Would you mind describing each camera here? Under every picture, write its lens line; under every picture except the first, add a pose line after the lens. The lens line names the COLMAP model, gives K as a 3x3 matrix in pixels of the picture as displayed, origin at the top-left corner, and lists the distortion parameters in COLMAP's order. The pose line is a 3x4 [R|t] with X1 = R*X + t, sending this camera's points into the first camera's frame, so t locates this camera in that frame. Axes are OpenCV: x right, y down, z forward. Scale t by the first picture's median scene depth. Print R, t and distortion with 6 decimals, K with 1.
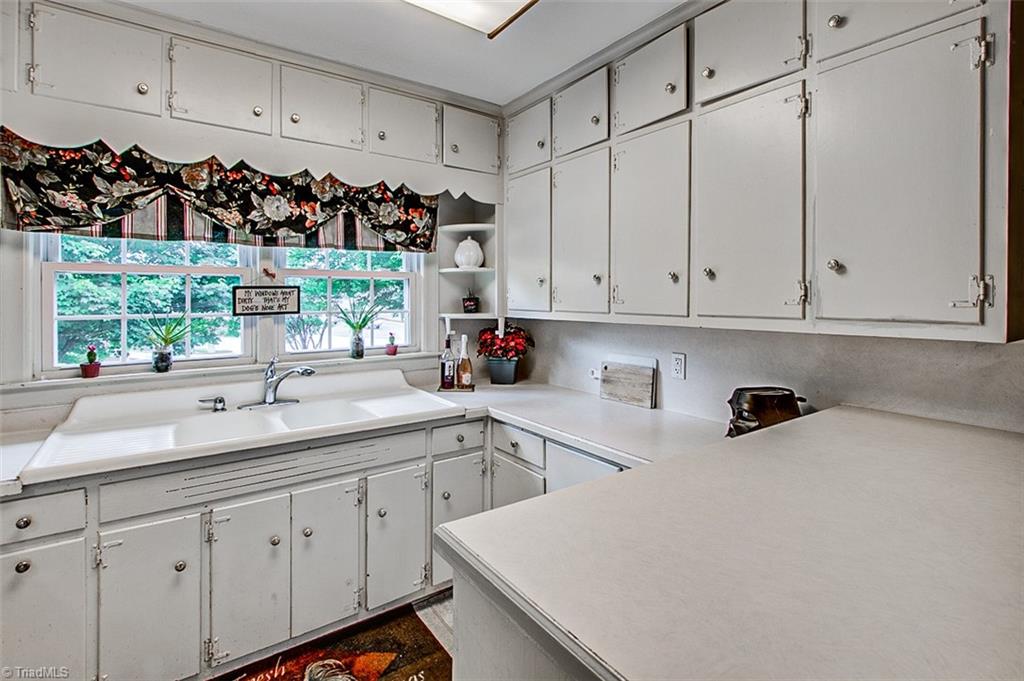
lens RADIAL K [[490.2, 0, 512.3], [0, 490.2, 299.5], [0, 0, 1]] dist [-0.001501, -0.000370]
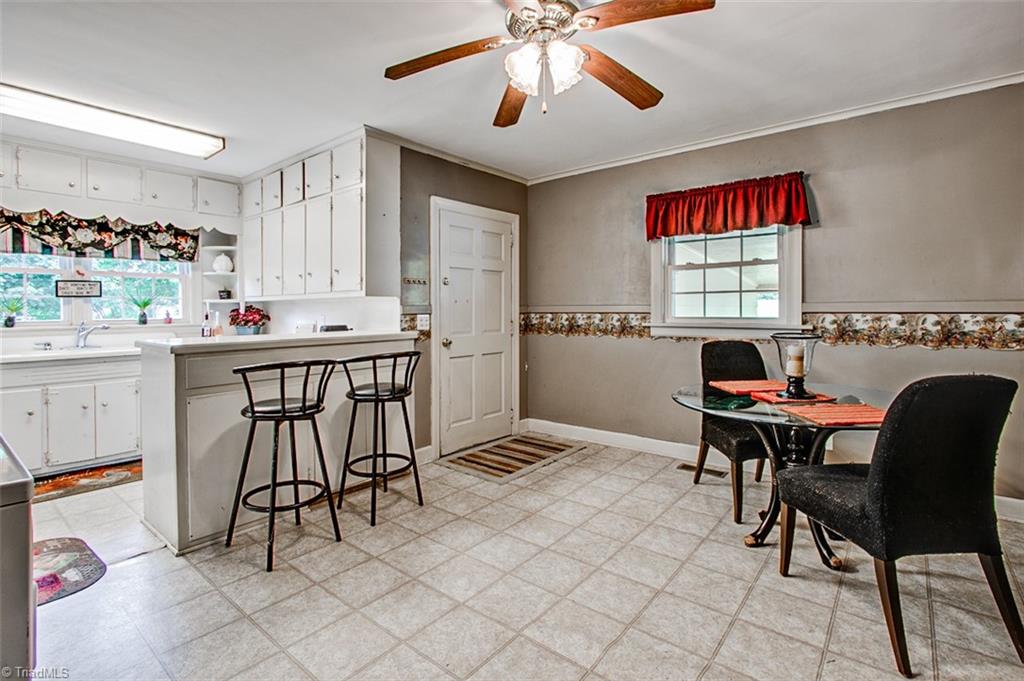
lens RADIAL K [[494.2, 0, 507.8], [0, 494.2, 313.1], [0, 0, 1]] dist [-0.002909, 0.000027]
pose [[0.967977, -0.007290, 0.250931, 0.537402], [0.006663, 0.999972, 0.003348, 0.094516], [-0.250949, -0.001569, 0.967999, -1.084861]]
